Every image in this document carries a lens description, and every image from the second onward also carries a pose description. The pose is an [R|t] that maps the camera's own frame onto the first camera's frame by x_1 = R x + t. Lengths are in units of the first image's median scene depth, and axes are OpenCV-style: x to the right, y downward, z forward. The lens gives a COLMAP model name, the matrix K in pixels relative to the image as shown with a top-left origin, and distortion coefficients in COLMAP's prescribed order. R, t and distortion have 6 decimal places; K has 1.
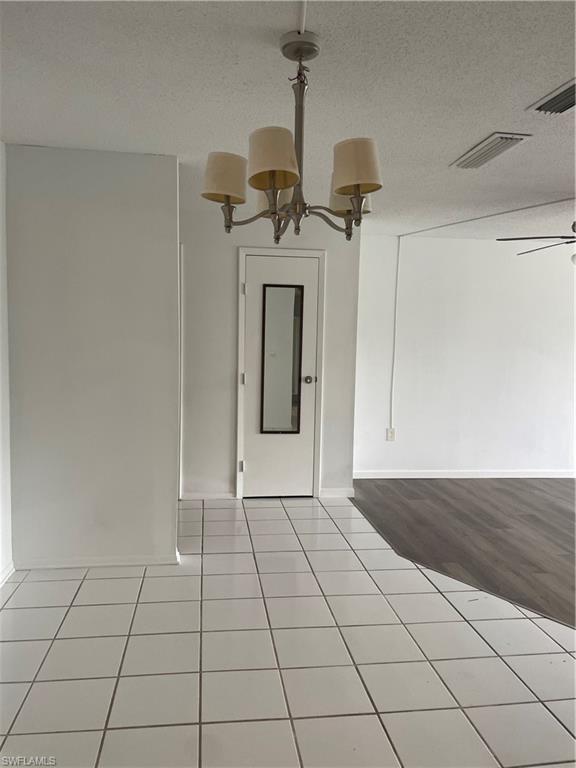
lens RADIAL K [[583.6, 0, 290.9], [0, 583.6, 381.7], [0, 0, 1]] dist [0.082968, -0.079780]
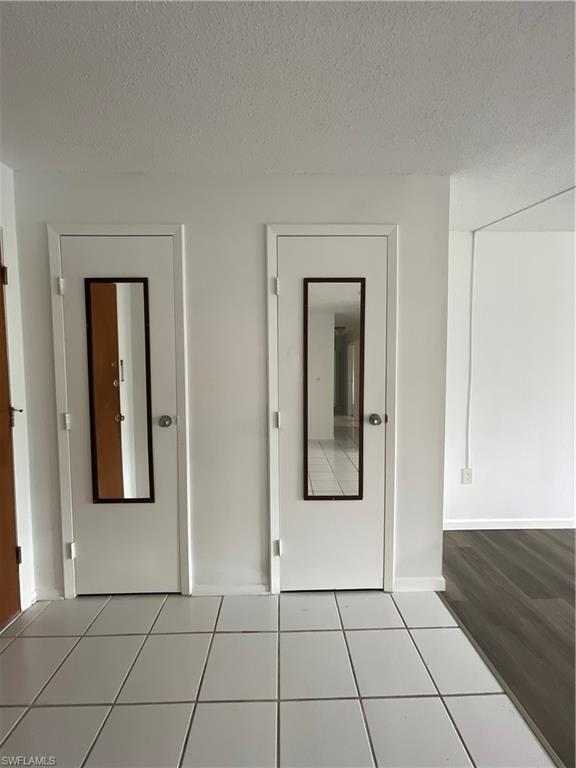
lens RADIAL K [[313.4, 0, 286.7], [0, 313.4, 386.1], [0, 0, 1]] dist [-0.002180, 0.000819]
pose [[0.987076, -0.019434, -0.159072, -0.011762], [0.013057, 0.999072, -0.041041, -0.028441], [0.159722, 0.038434, 0.986414, 0.632884]]
